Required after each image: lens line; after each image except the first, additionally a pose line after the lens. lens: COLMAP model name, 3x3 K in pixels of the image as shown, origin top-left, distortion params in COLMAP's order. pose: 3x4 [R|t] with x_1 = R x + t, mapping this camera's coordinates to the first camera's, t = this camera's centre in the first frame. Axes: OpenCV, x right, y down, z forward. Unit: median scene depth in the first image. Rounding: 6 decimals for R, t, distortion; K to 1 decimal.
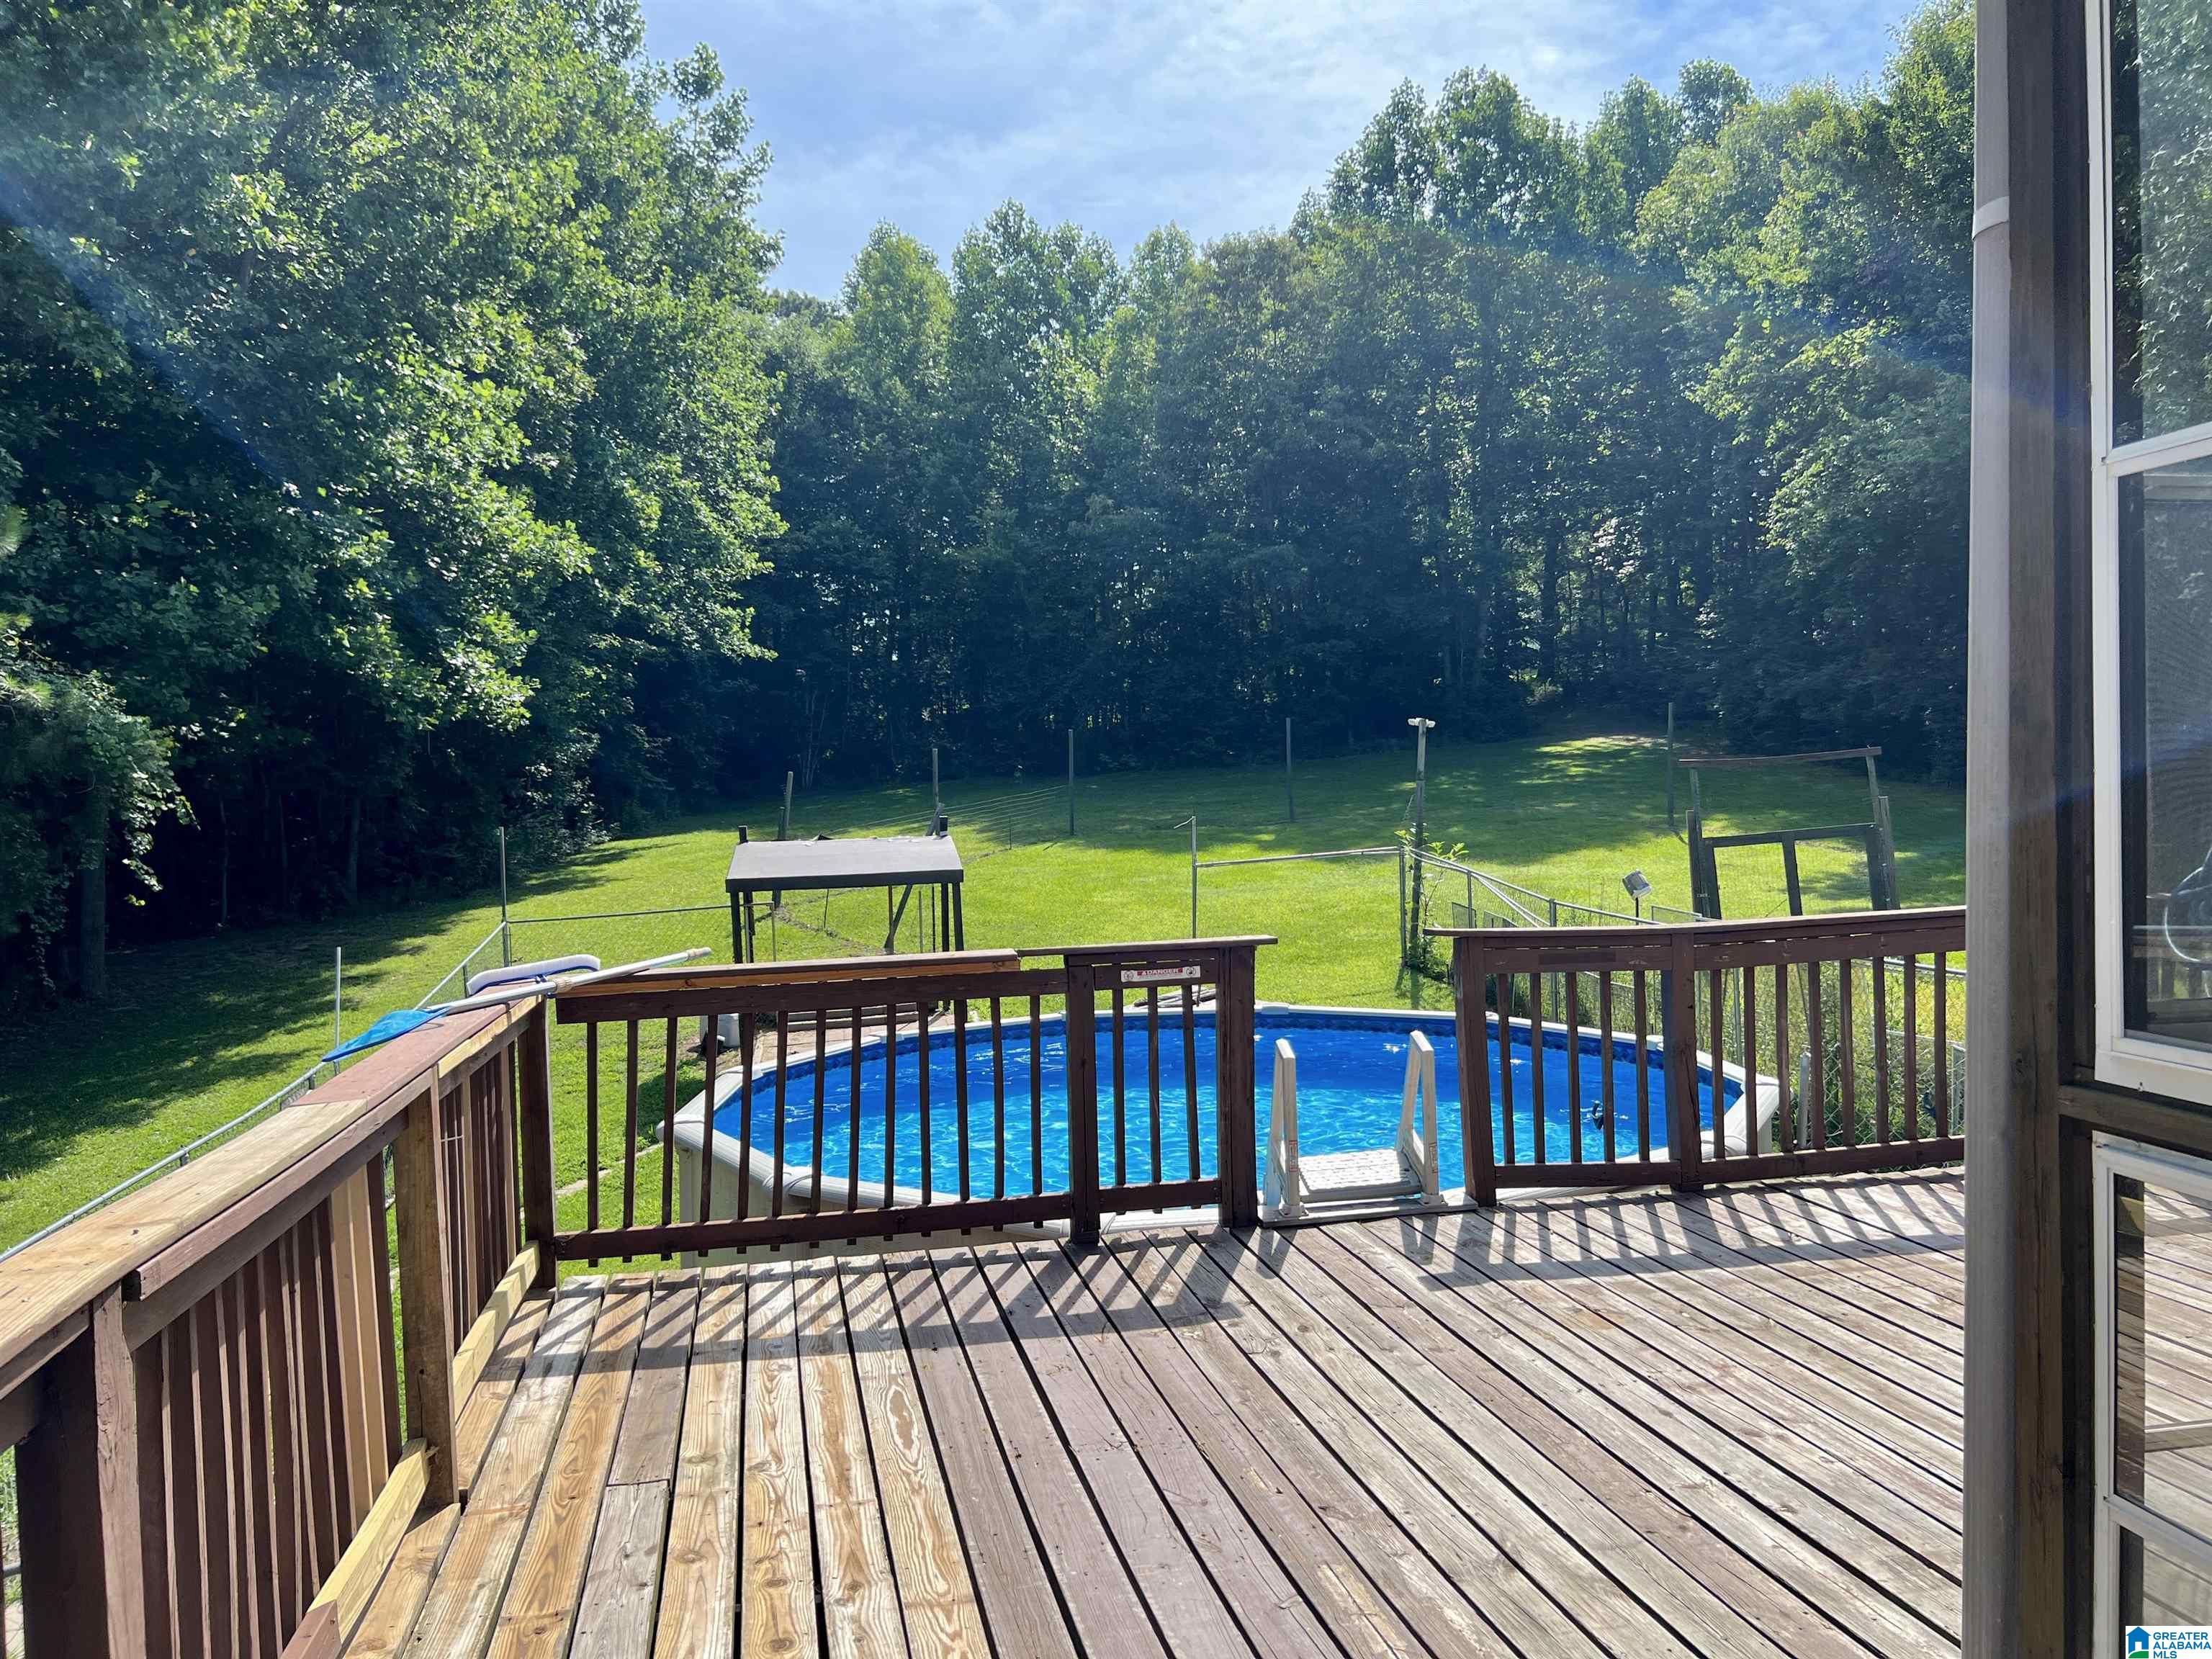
lens RADIAL K [[1676.8, 0, 1096.2], [0, 1676.8, 838.6], [0, 0, 1]] dist [0.026221, -0.011312]
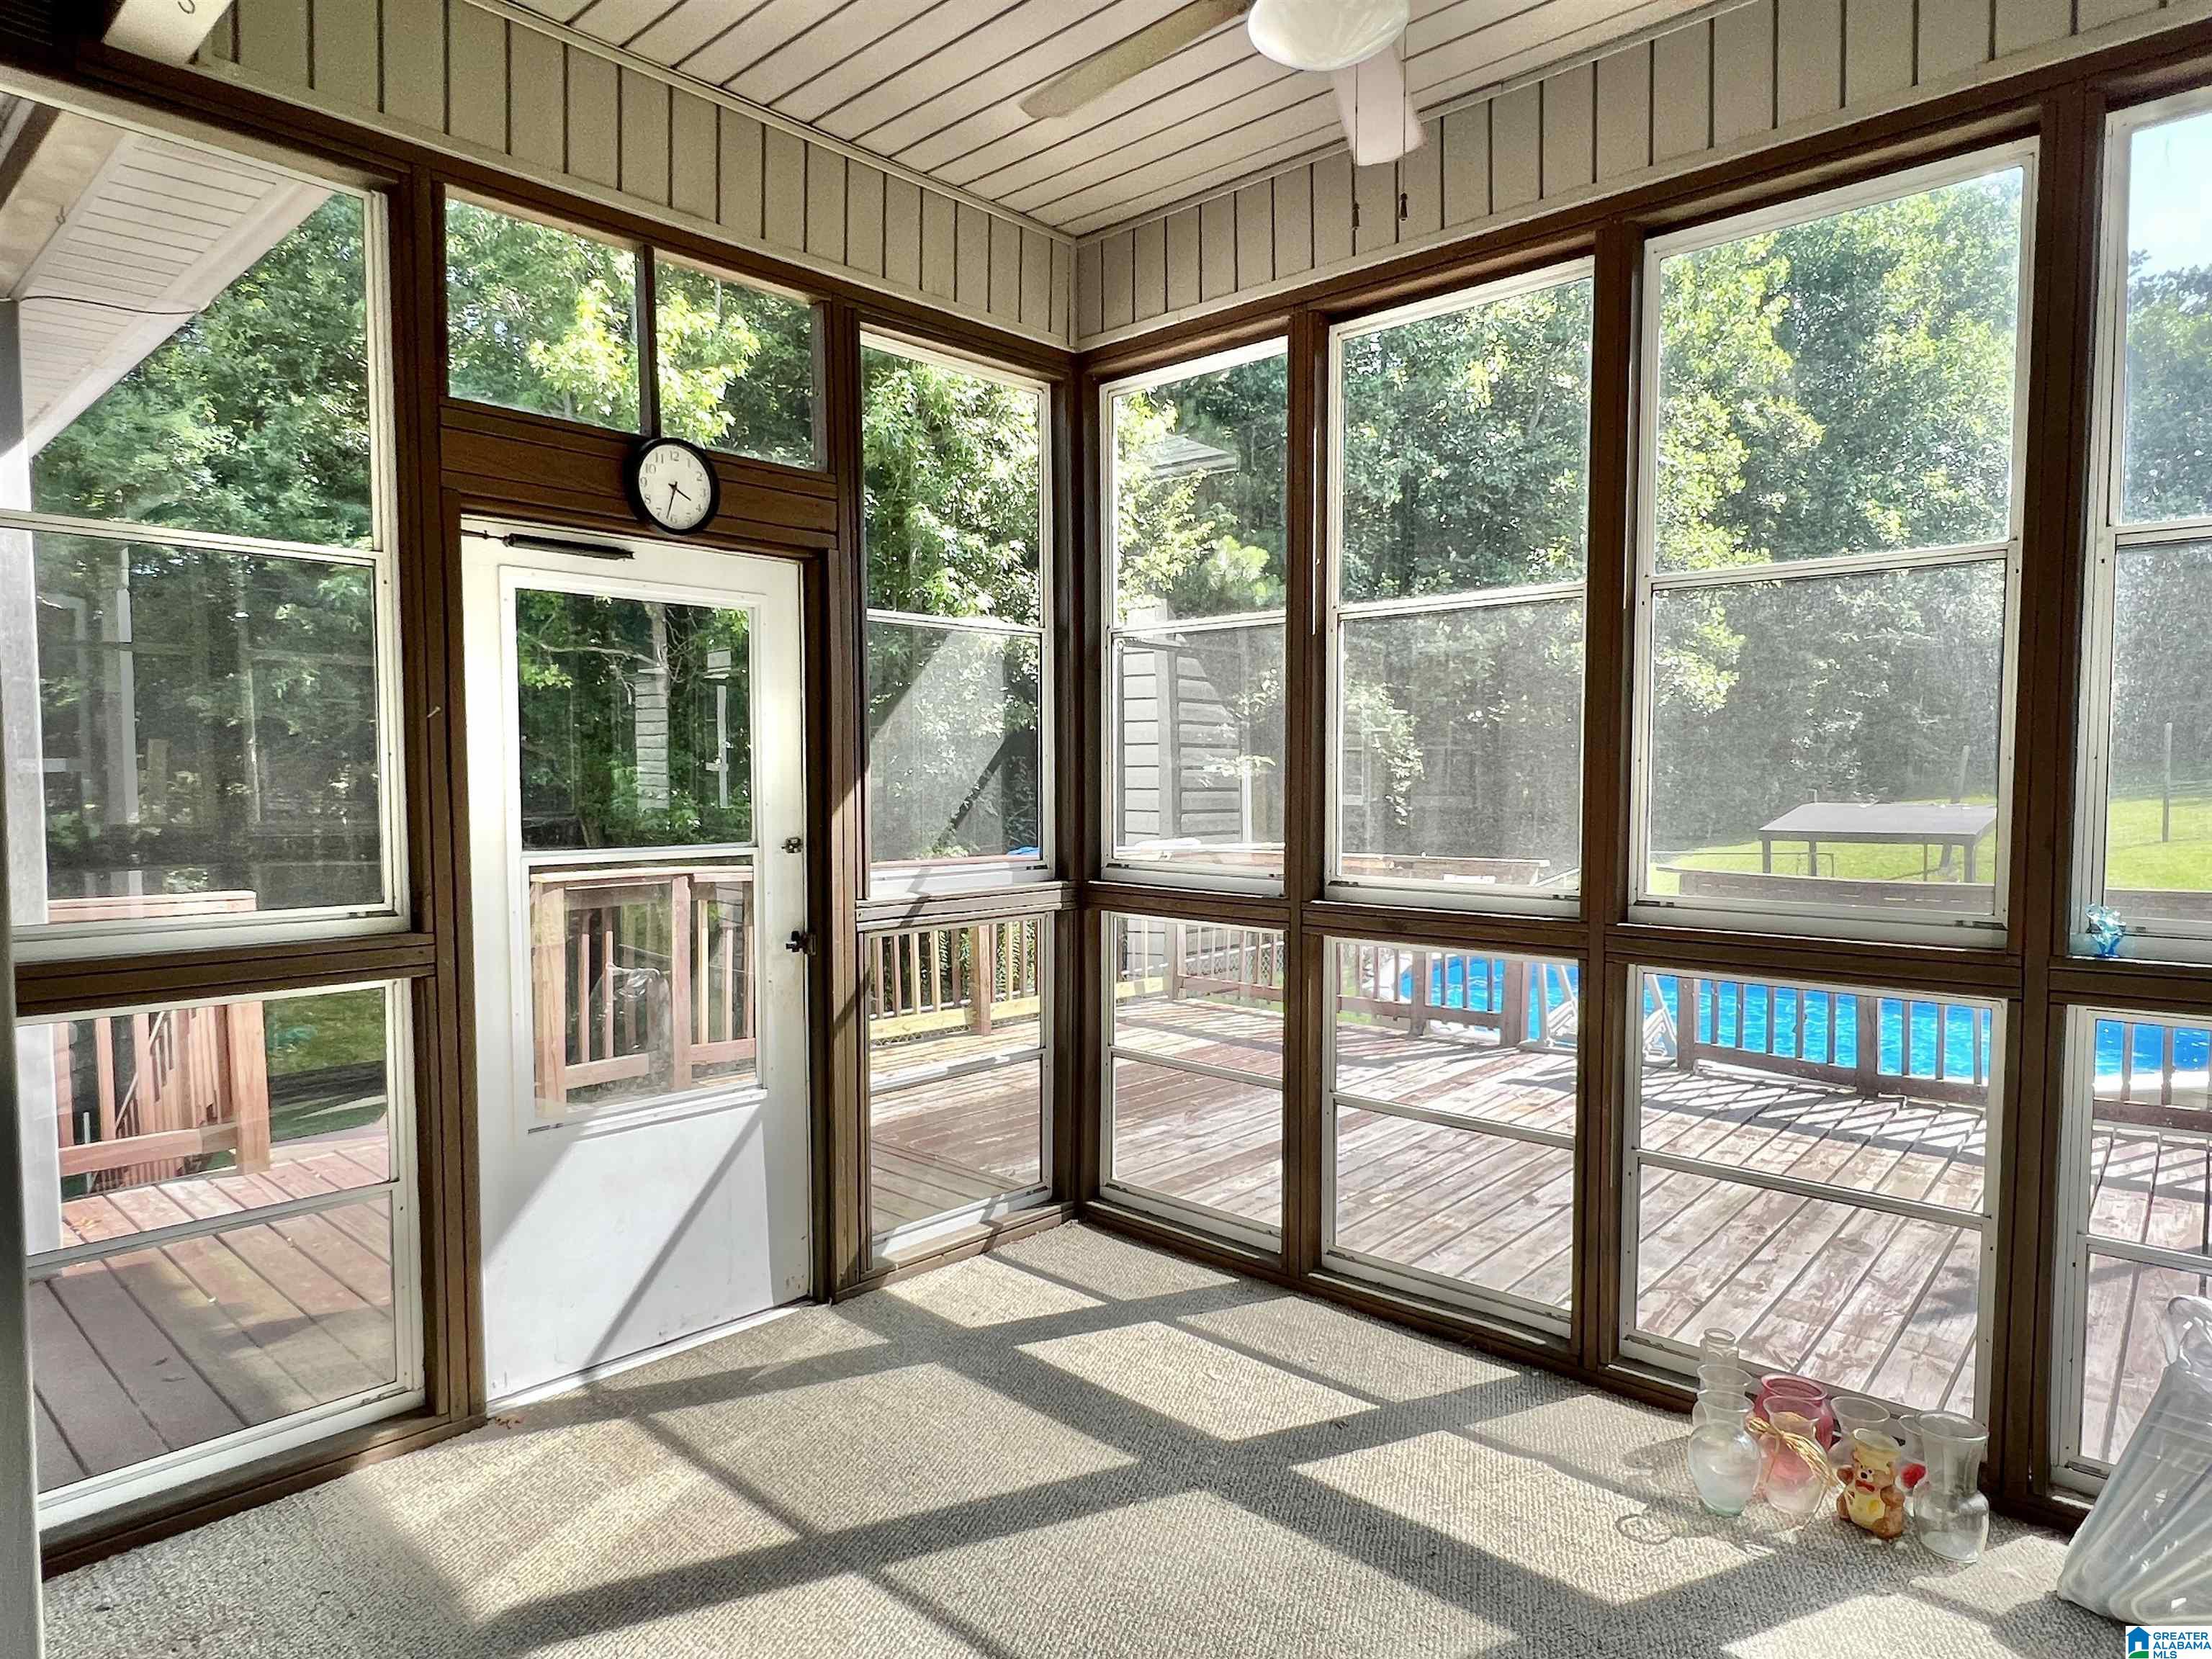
lens RADIAL K [[1302.9, 0, 1100.9], [0, 1302.9, 843.6], [0, 0, 1]] dist [0.002695, 0.000471]
pose [[0.608637, 0.066921, -0.790621, 0.118440], [-0.036382, 0.997743, 0.056444, -0.001316], [0.792614, -0.005590, 0.609698, -0.004576]]
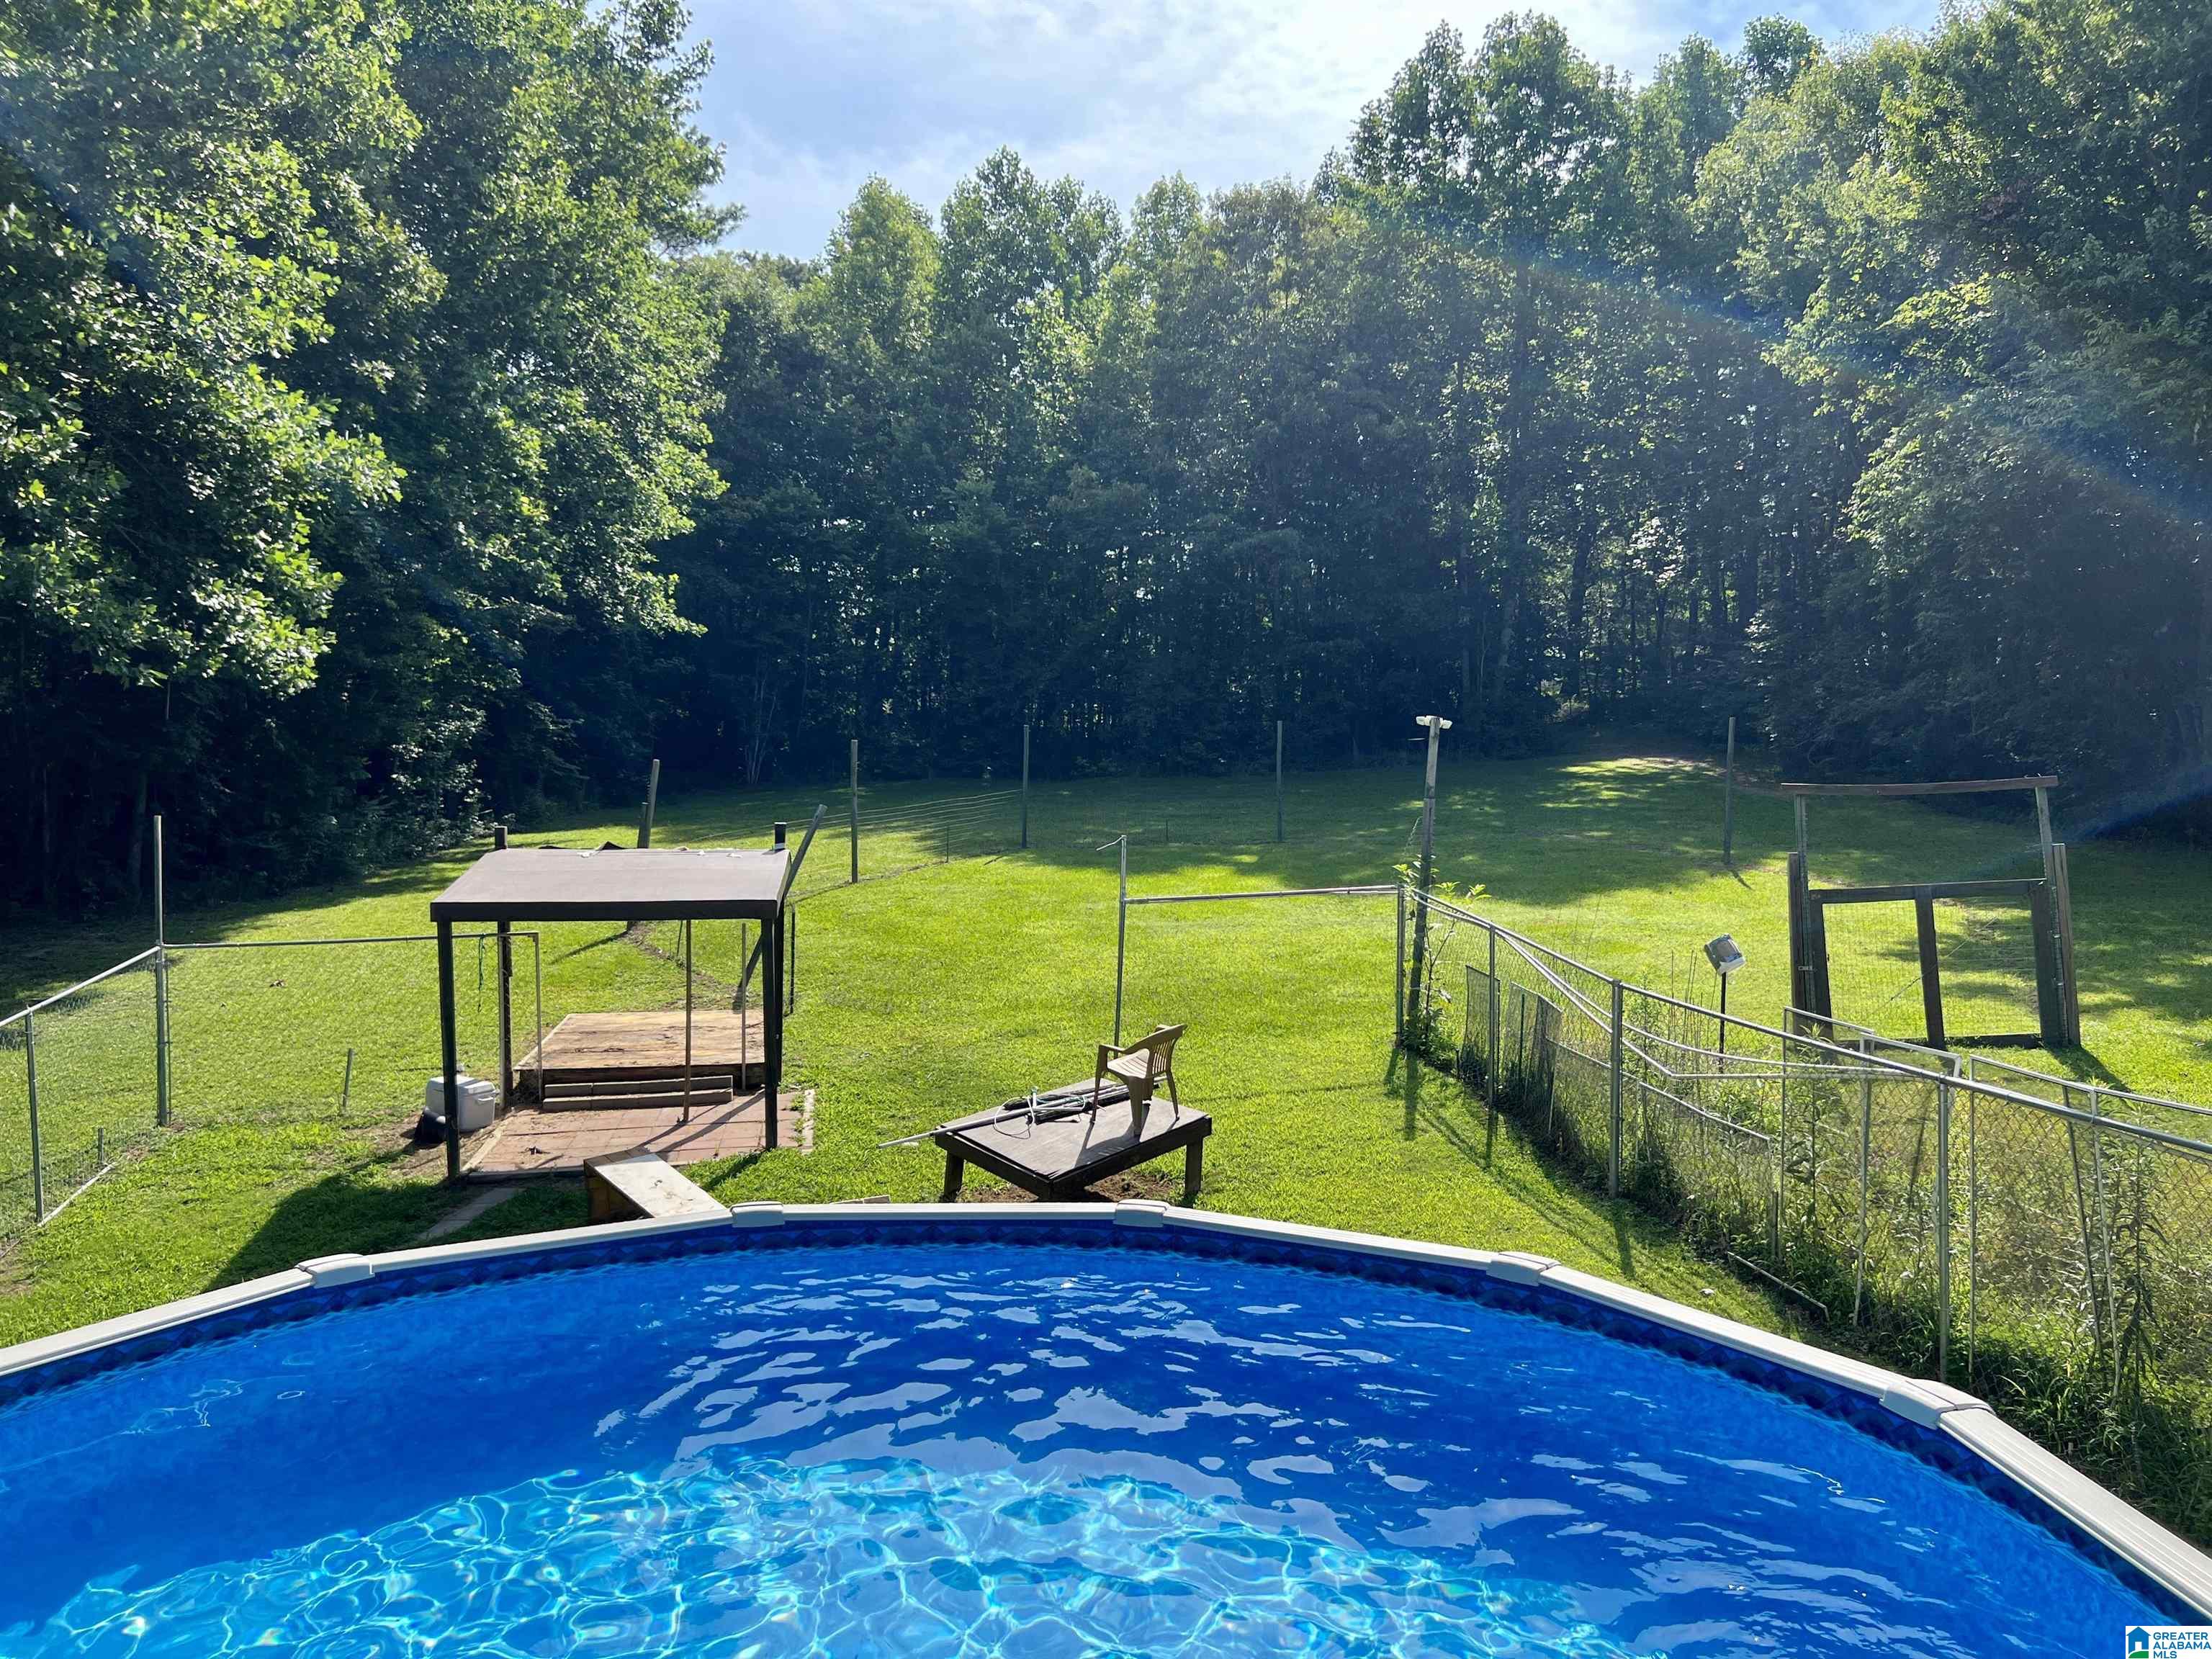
lens RADIAL K [[1676.8, 0, 1097.4], [0, 1676.8, 830.6], [0, 0, 1]] dist [0.026221, -0.011312]
pose [[0.999309, 0.036765, -0.005453, 0.026891], [-0.036812, 0.999284, -0.008795, -0.004471], [0.005126, 0.008989, 0.999946, 0.135227]]
